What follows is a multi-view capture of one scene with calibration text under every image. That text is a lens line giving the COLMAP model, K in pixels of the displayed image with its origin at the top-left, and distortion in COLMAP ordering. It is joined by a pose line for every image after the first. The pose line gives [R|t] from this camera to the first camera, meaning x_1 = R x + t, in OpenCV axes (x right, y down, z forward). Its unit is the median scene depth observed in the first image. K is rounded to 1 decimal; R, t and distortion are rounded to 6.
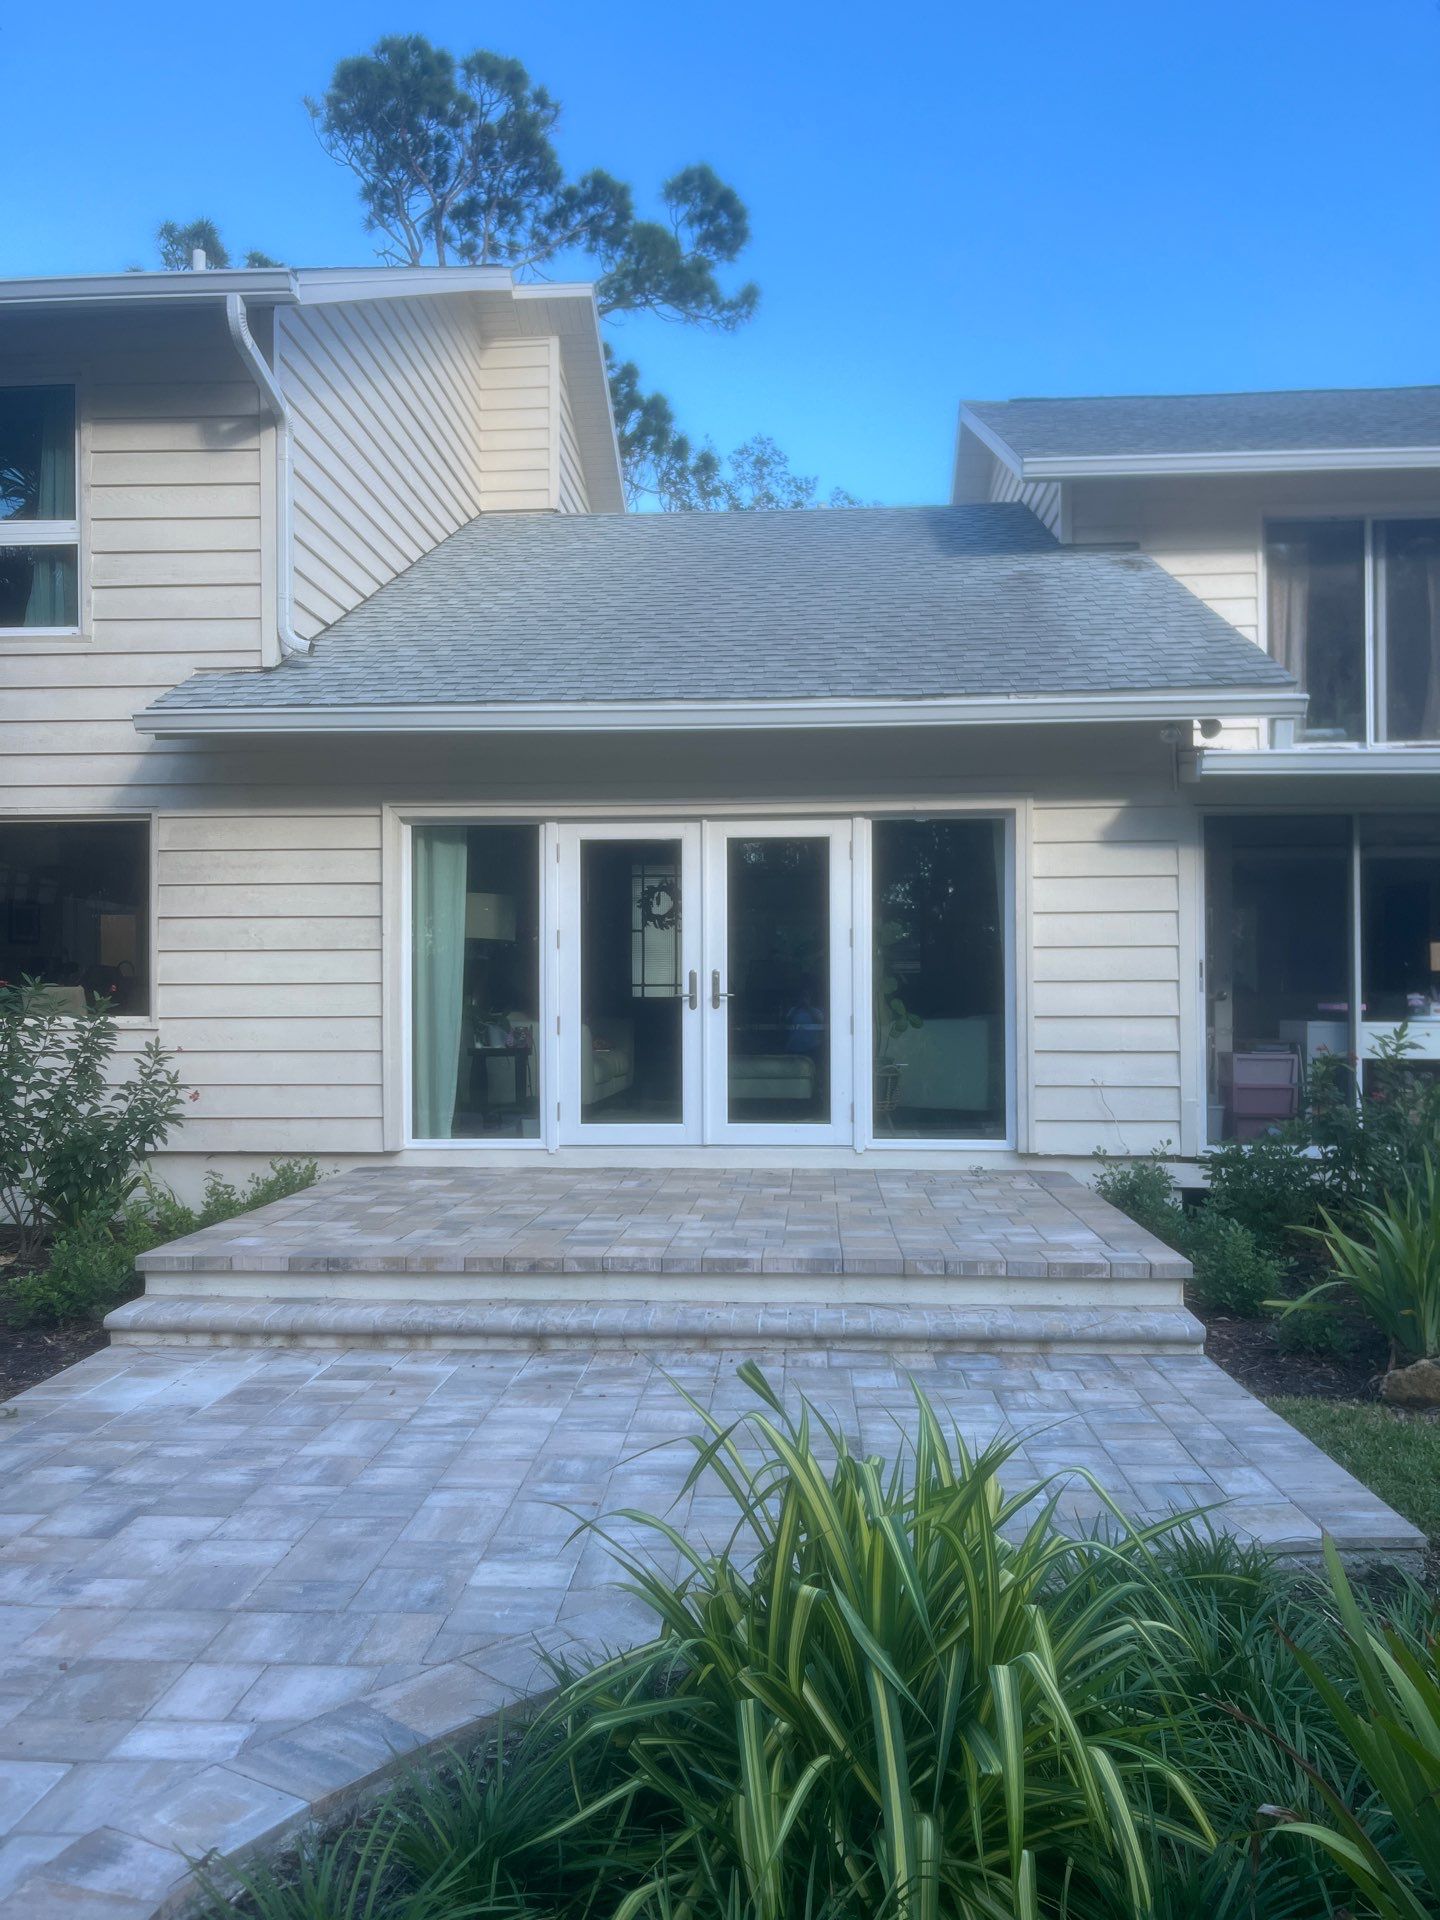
lens RADIAL K [[1439.5, 0, 726.0], [0, 1439.5, 983.0], [0, 0, 1]] dist [0.062108, -0.086946]
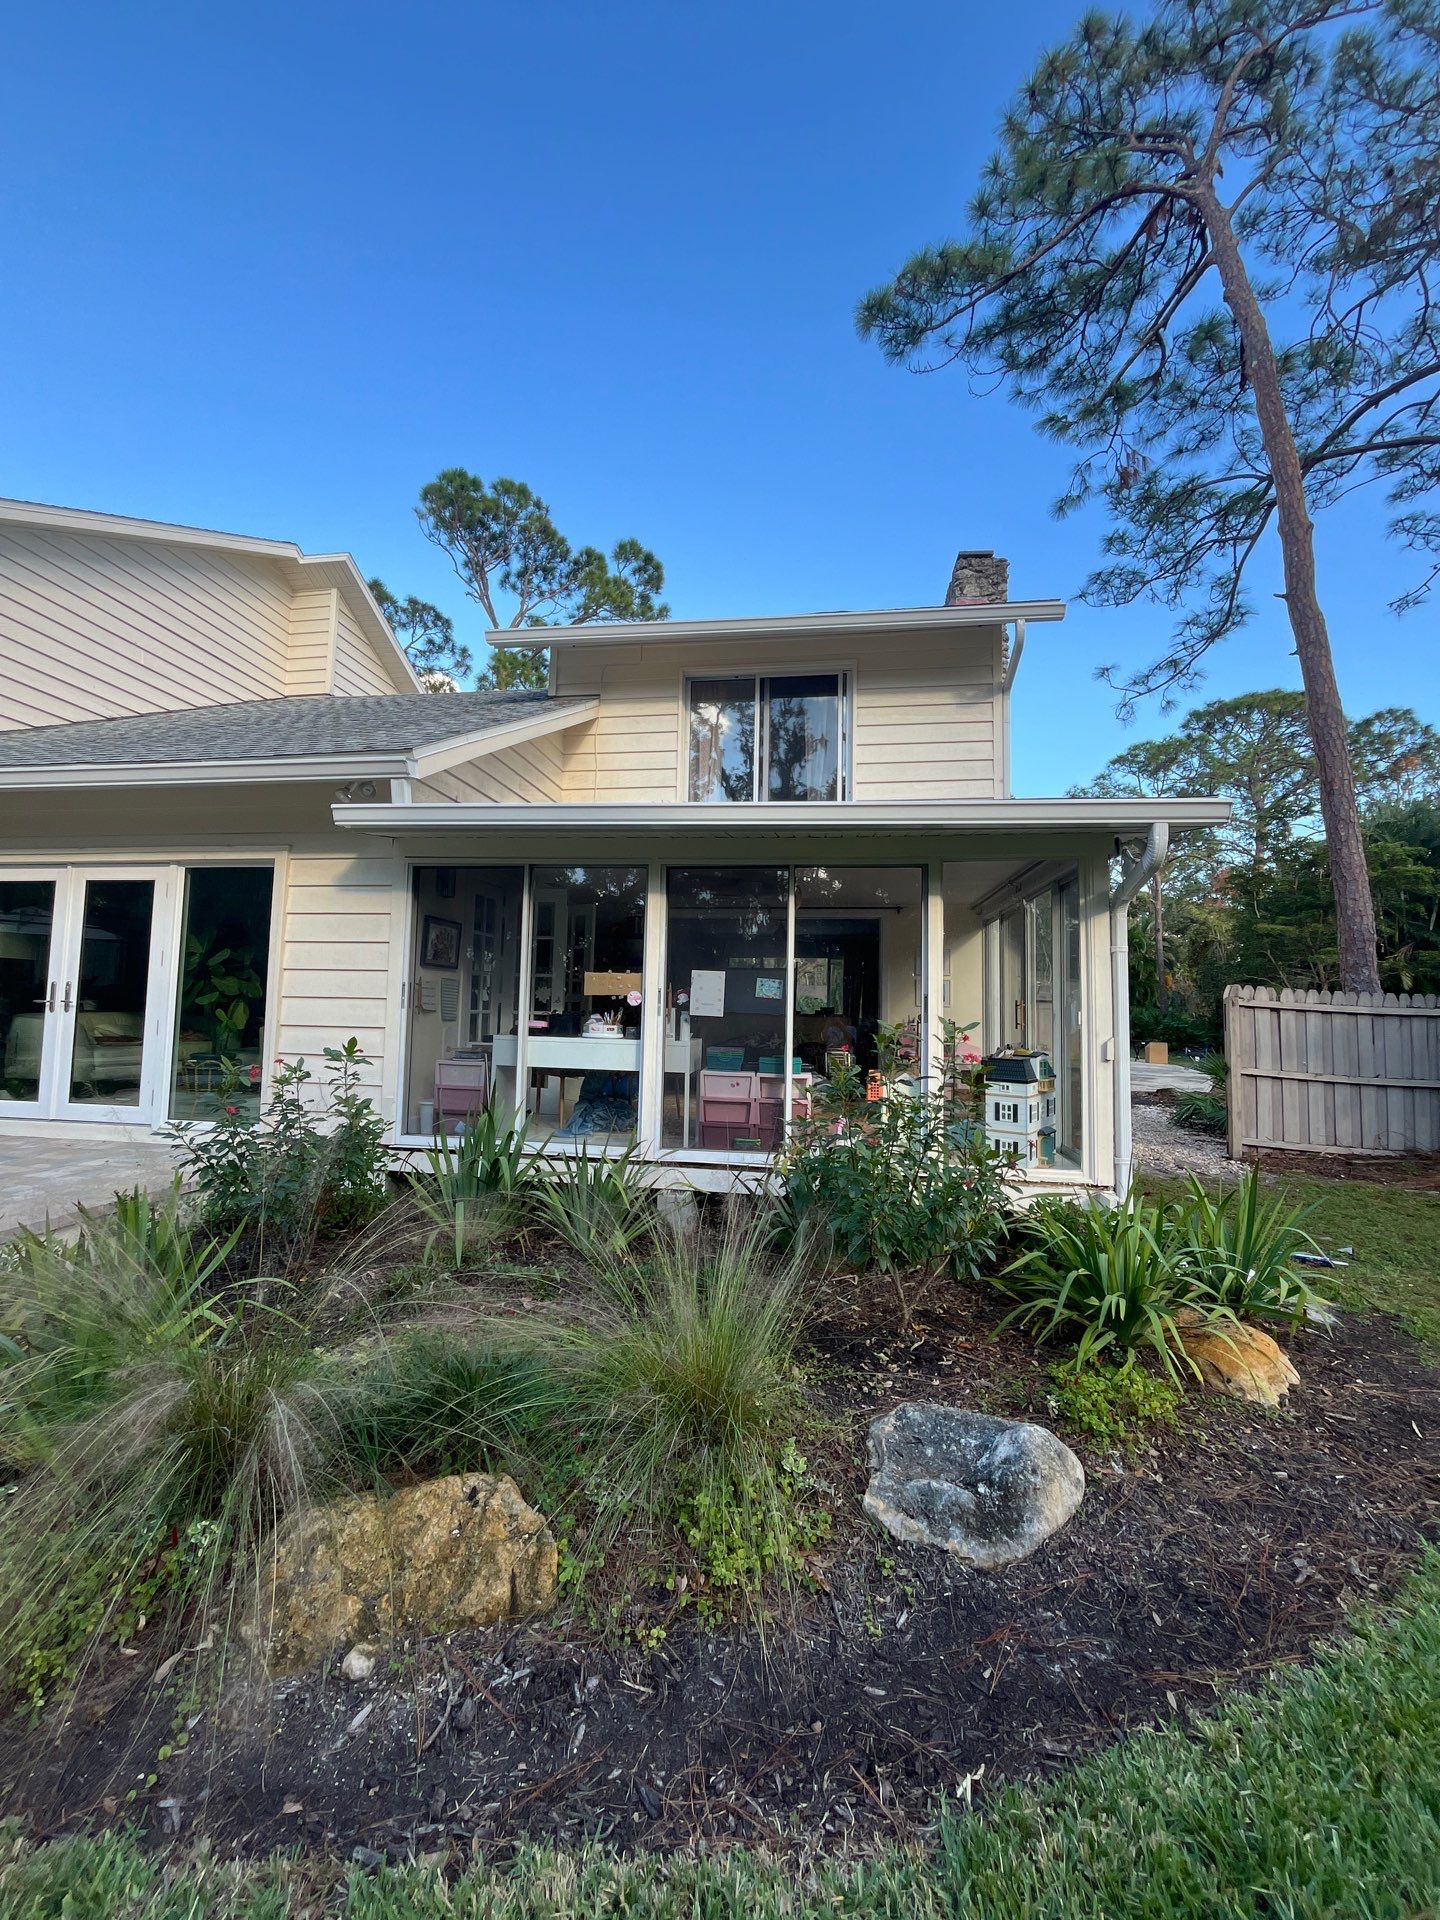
lens RADIAL K [[774.7, 0, 723.1], [0, 774.7, 954.0], [0, 0, 1]] dist [-0.001409, -0.000769]
pose [[0.996348, 0.019248, -0.083189, 0.190917], [-0.024540, 0.997707, -0.063071, -0.001396], [0.081784, 0.064882, 0.994536, 0.108450]]
